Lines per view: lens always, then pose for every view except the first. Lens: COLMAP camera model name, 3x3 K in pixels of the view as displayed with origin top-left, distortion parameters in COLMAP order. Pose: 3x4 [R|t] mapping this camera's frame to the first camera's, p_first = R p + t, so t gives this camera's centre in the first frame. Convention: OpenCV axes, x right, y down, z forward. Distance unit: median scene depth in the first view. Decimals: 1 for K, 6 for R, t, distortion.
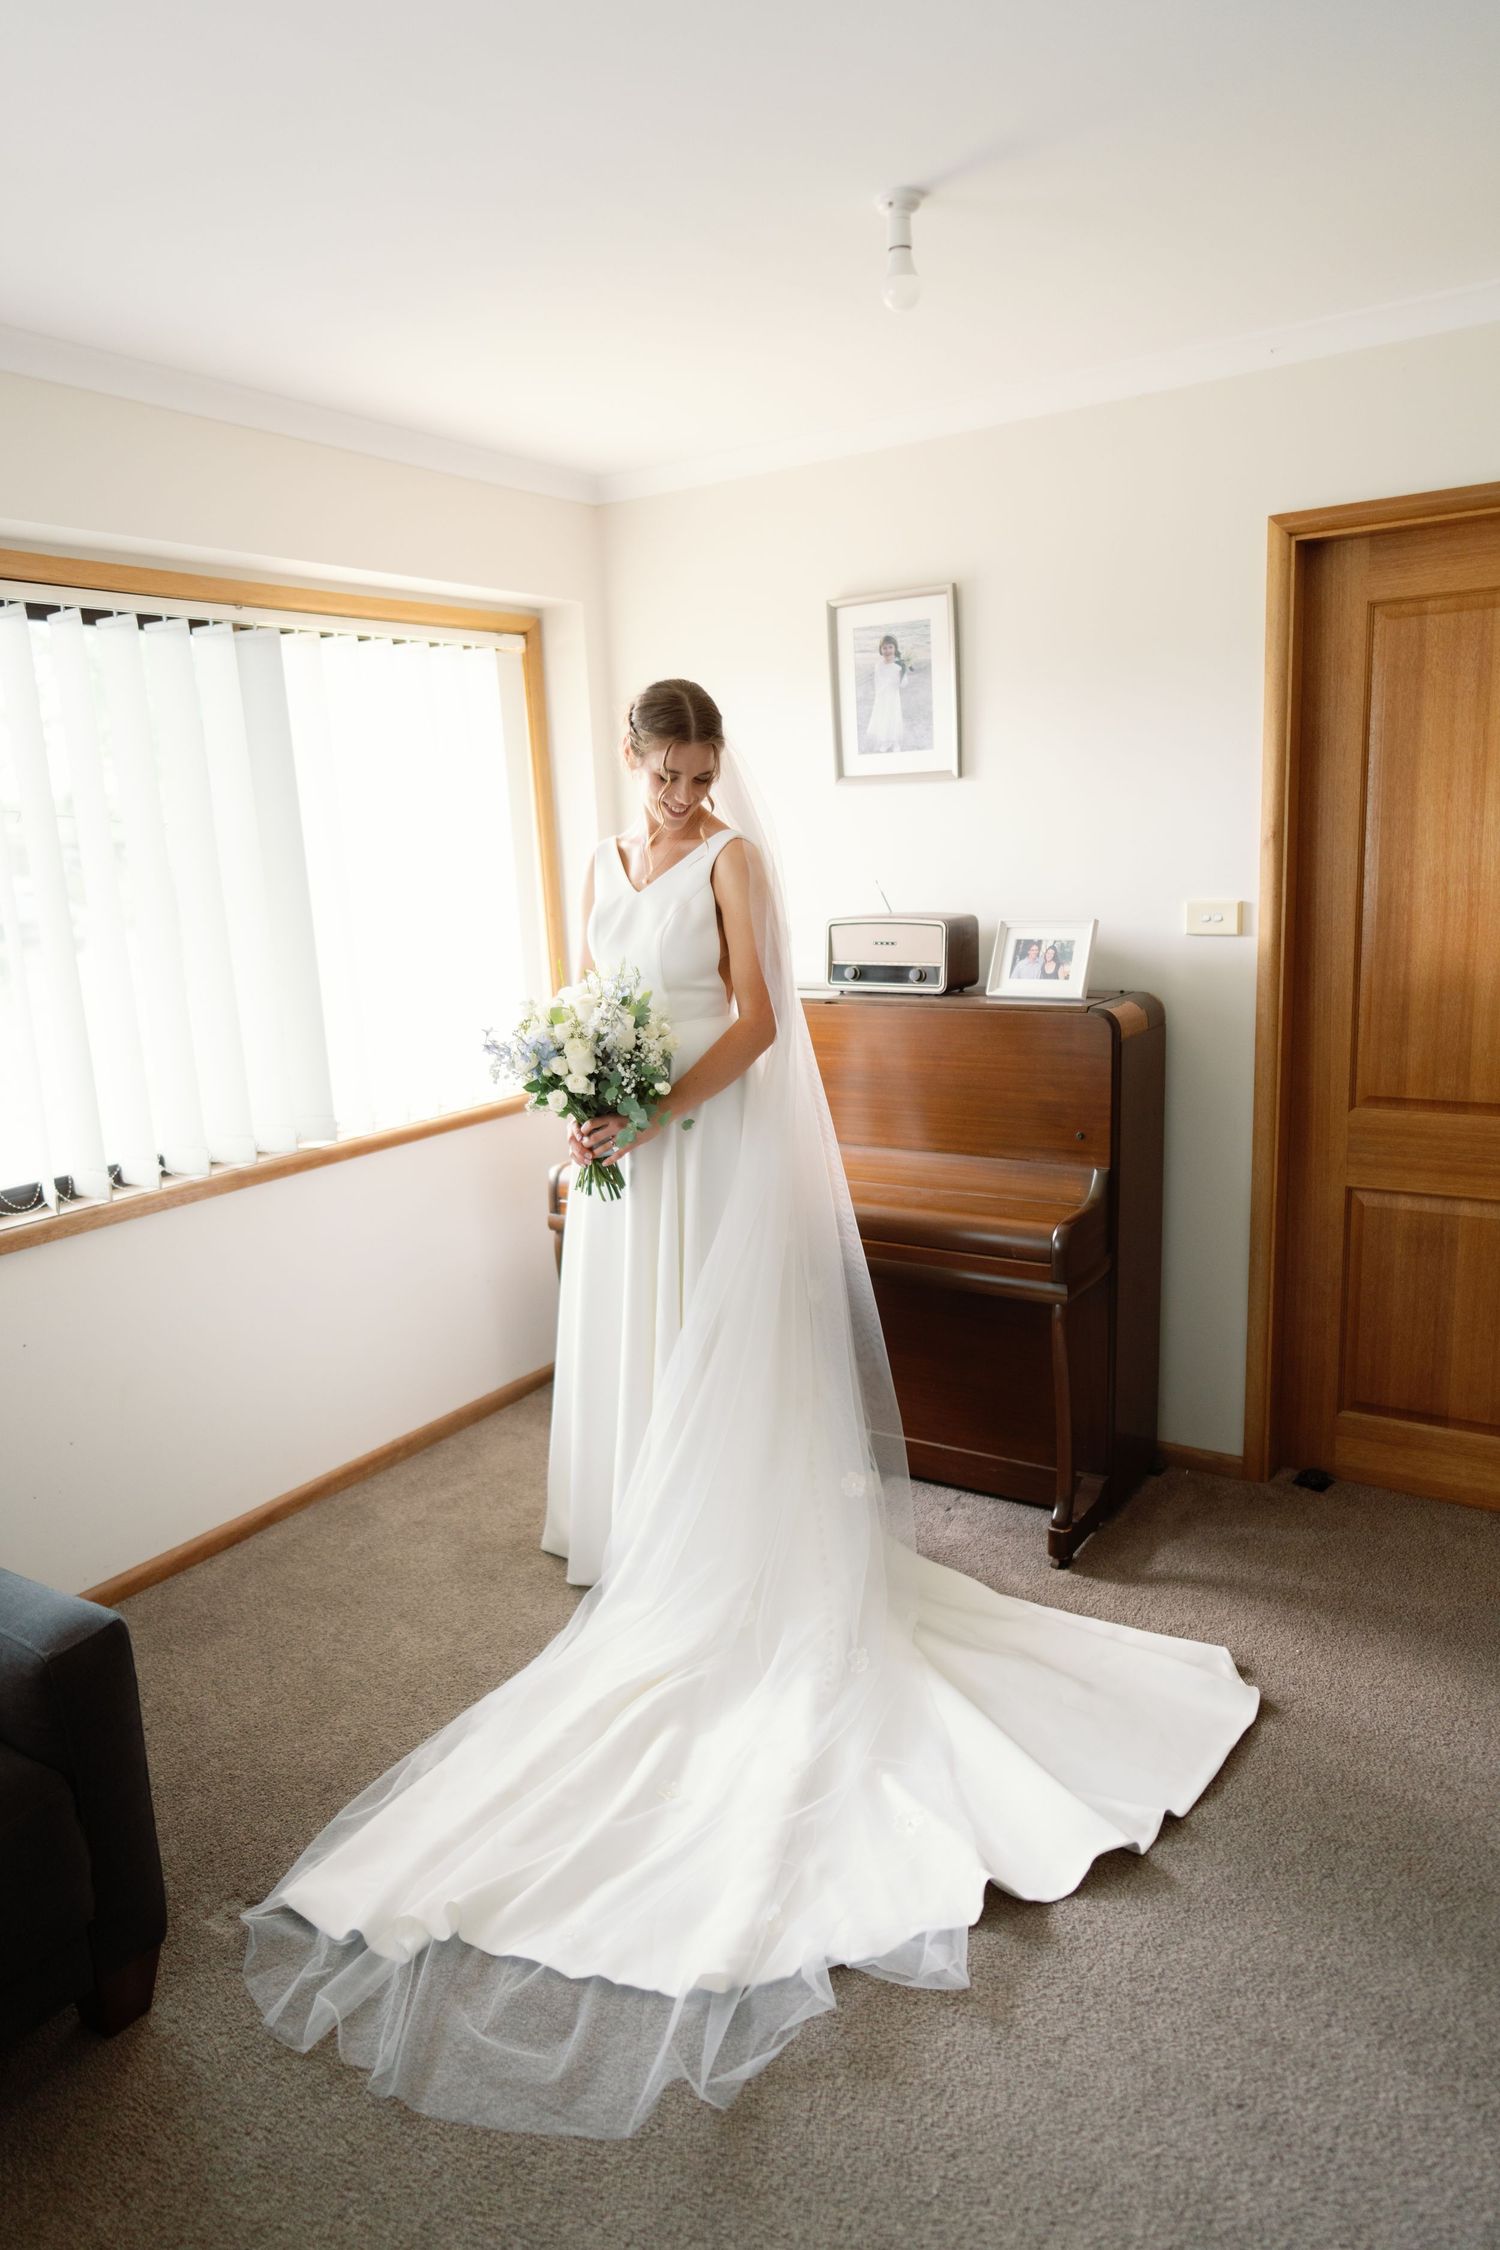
lens RADIAL K [[1504.0, 0, 739.2], [0, 1504.0, 1133.2], [0, 0, 1]] dist [0.000513, 0.004971]
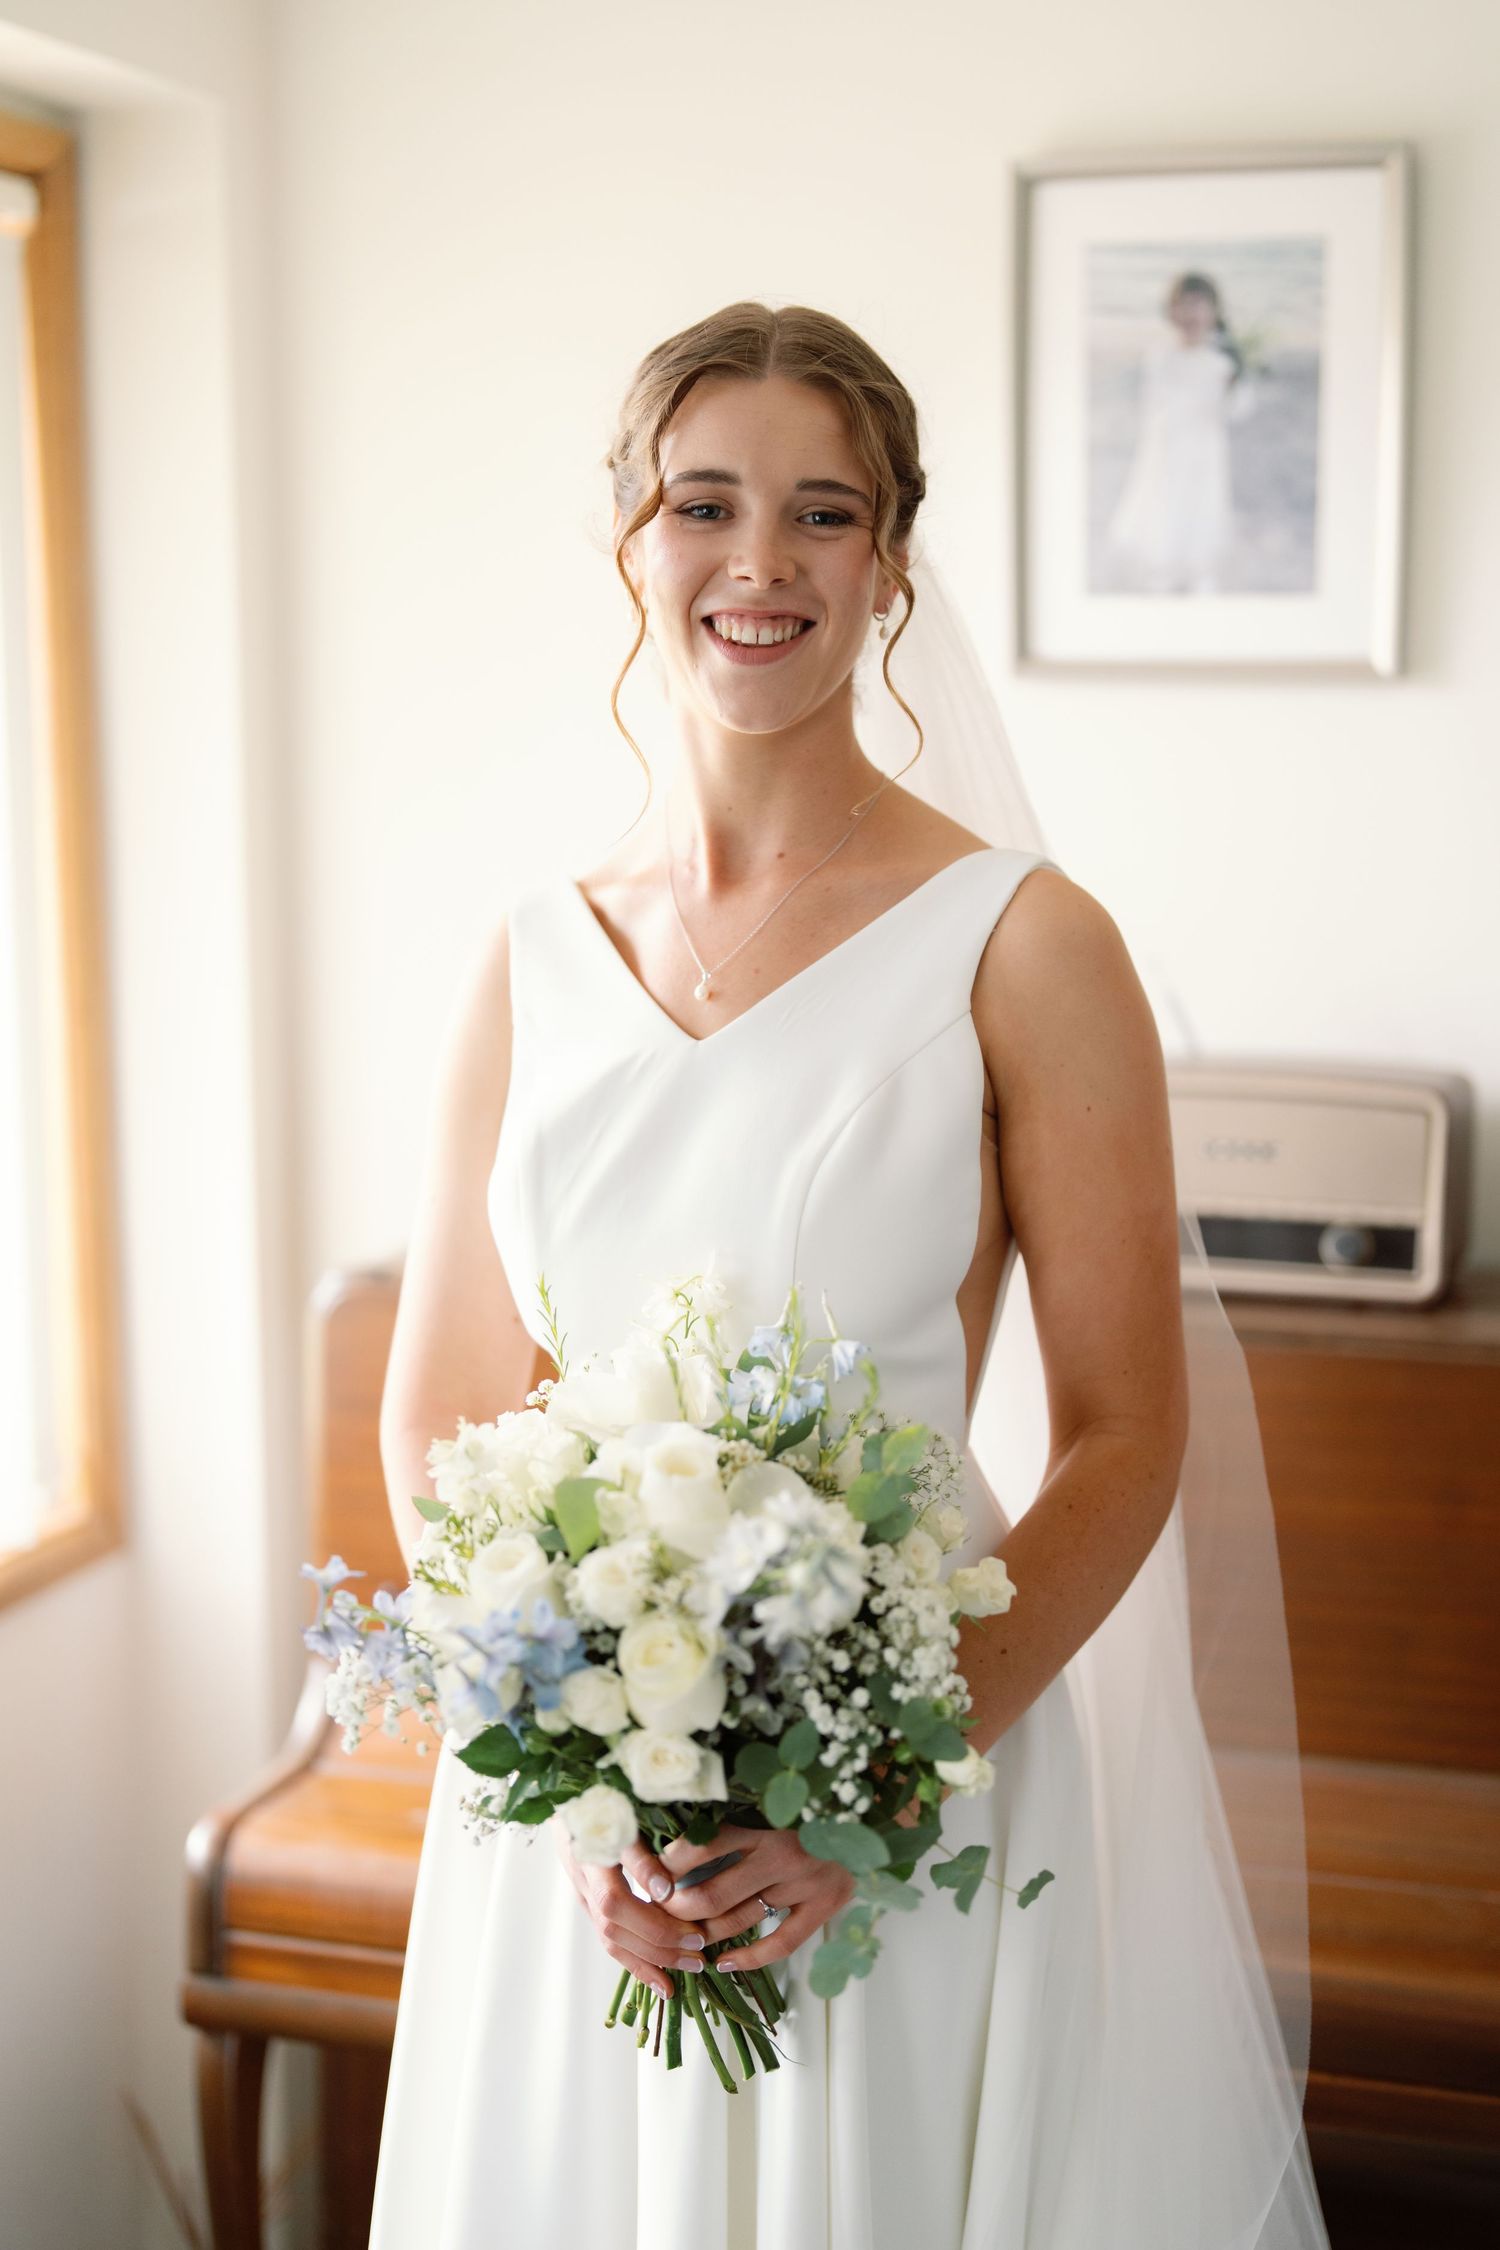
lens RADIAL K [[3169.3, 0, 886.9], [0, 3169.3, 1124.4], [0, 0, 1]] dist [-0.012350, -0.000999]
pose [[0.954822, -0.004996, 0.297135, -0.209829], [0.019279, 0.998794, -0.045157, -0.107867], [-0.296551, 0.048846, 0.953767, 0.351795]]
